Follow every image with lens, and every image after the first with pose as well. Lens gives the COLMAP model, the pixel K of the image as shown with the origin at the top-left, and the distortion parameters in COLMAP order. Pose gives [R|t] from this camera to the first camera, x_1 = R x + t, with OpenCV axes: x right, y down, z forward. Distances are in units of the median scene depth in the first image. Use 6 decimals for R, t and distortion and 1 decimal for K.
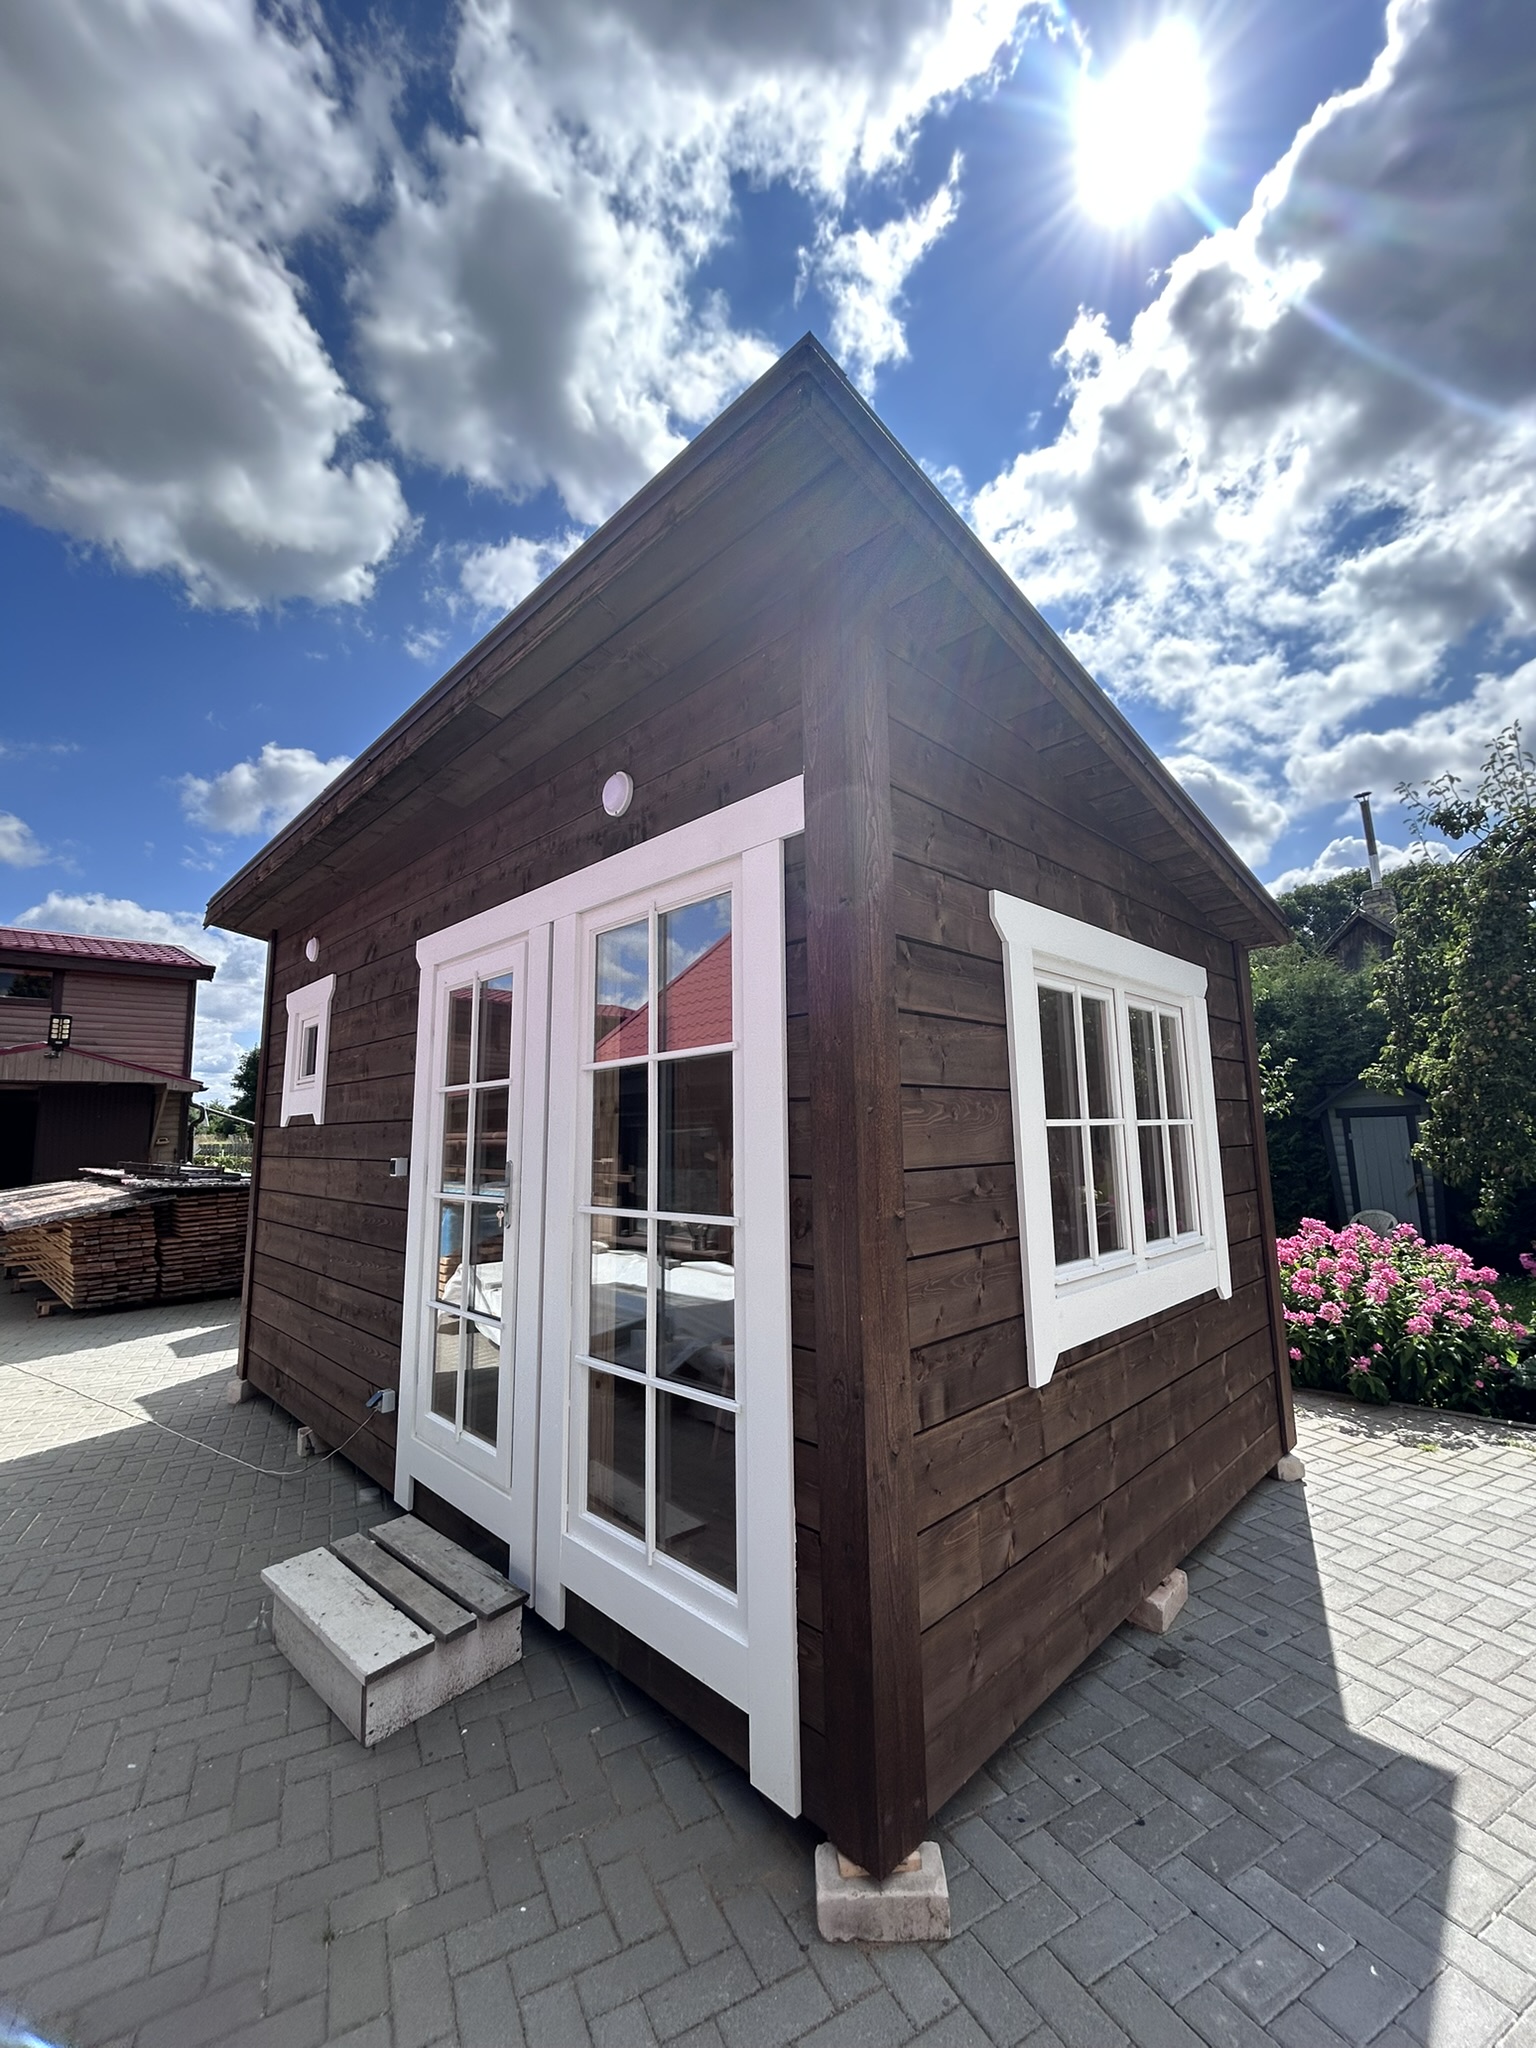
lens RADIAL K [[827.9, 0, 771.0], [0, 827.9, 1021.9], [0, 0, 1]] dist [-0.002283, 0.001590]
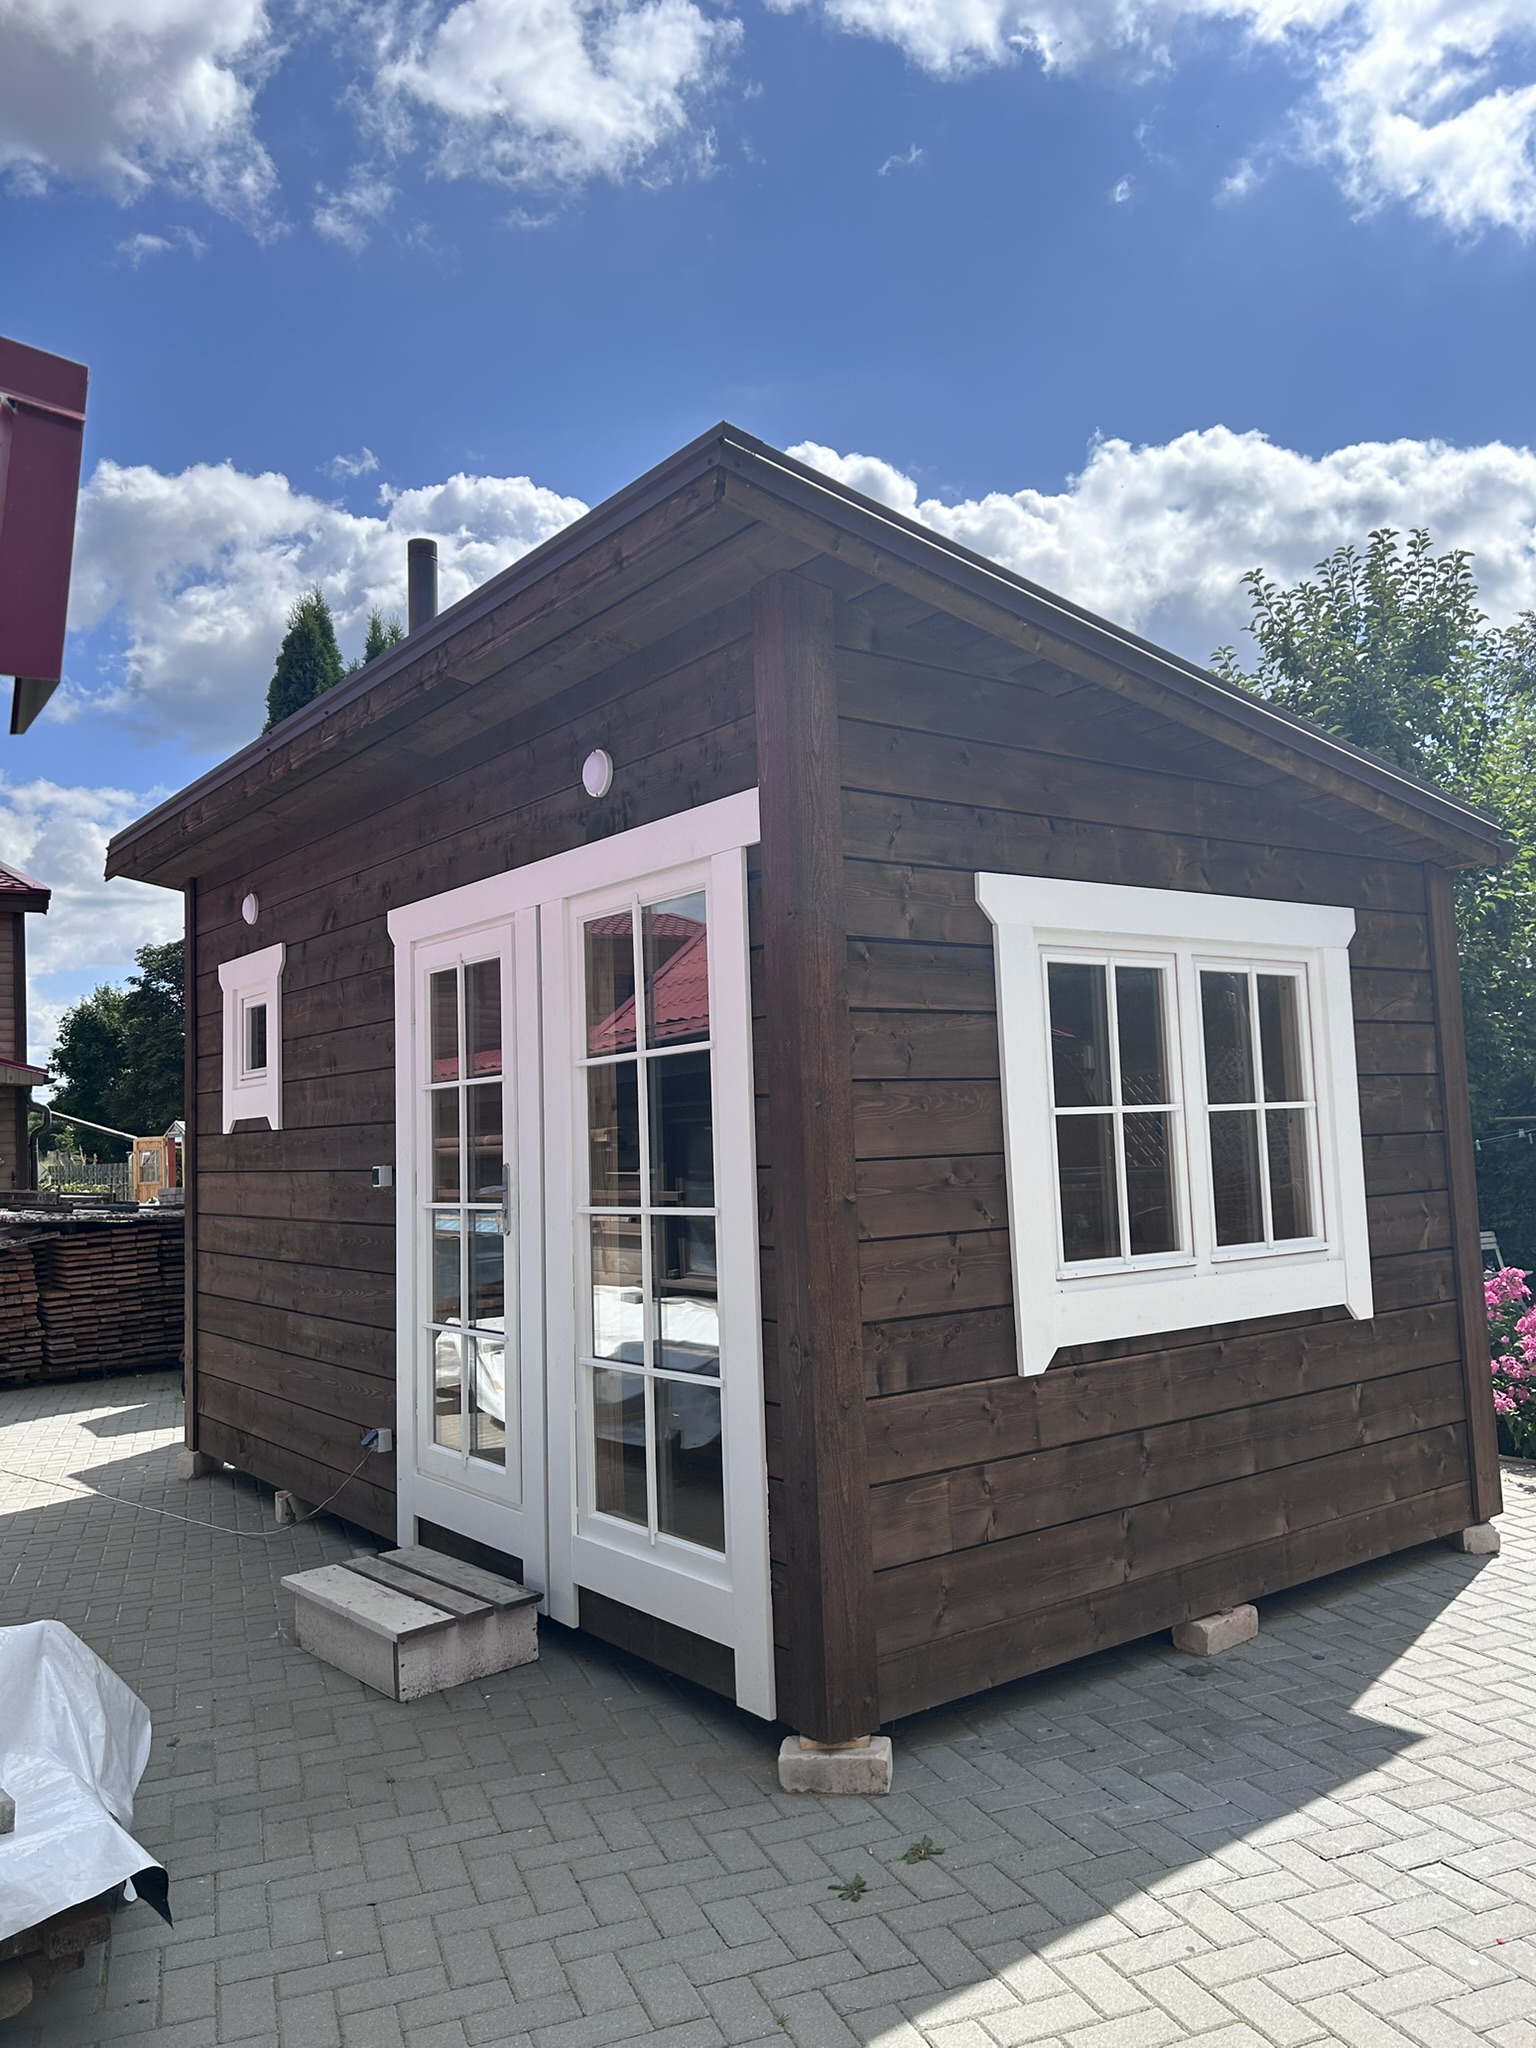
lens RADIAL K [[1541.1, 0, 759.6], [0, 1541.1, 1019.6], [0, 0, 1]] dist [0.094255, -0.171411]
pose [[0.989670, -0.030357, -0.140115, 0.200638], [0.038910, 0.997517, 0.058707, -0.078650], [0.137985, -0.063553, 0.988393, -0.623092]]
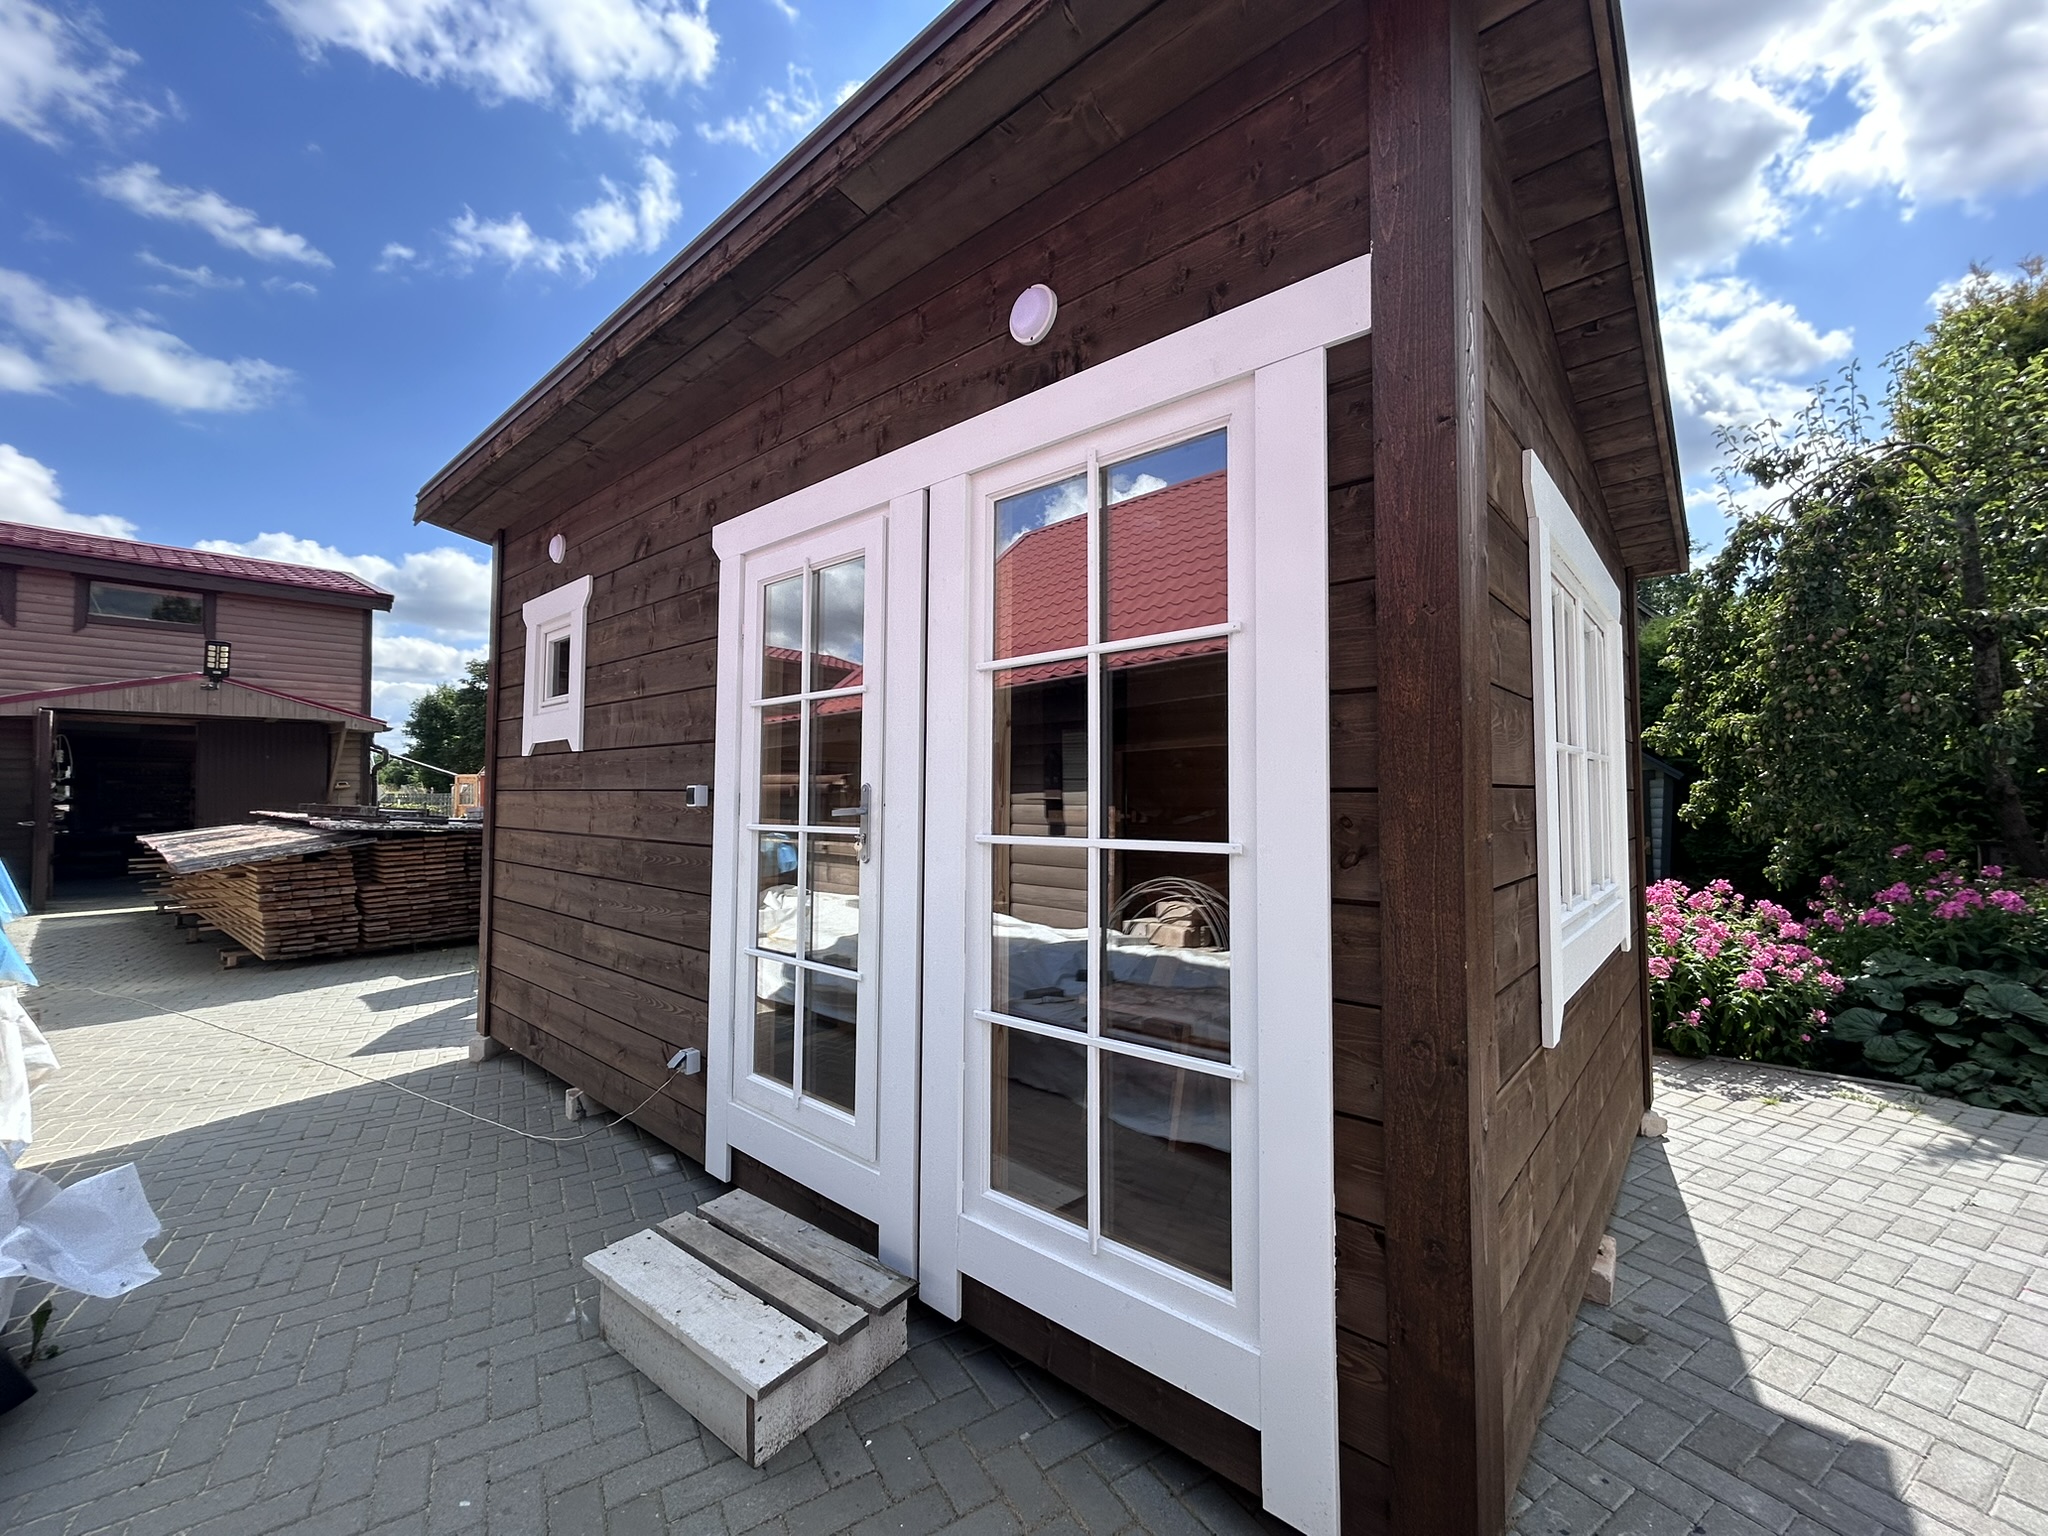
lens RADIAL K [[827.9, 0, 1022.0], [0, 827.9, 764.7], [0, 0, 1]] dist [-0.002283, 0.001590]
pose [[0.997319, 0.020486, 0.070246, -0.207002], [-0.027144, 0.995091, 0.095171, 0.062102], [-0.067952, -0.096822, 0.992979, 0.158747]]
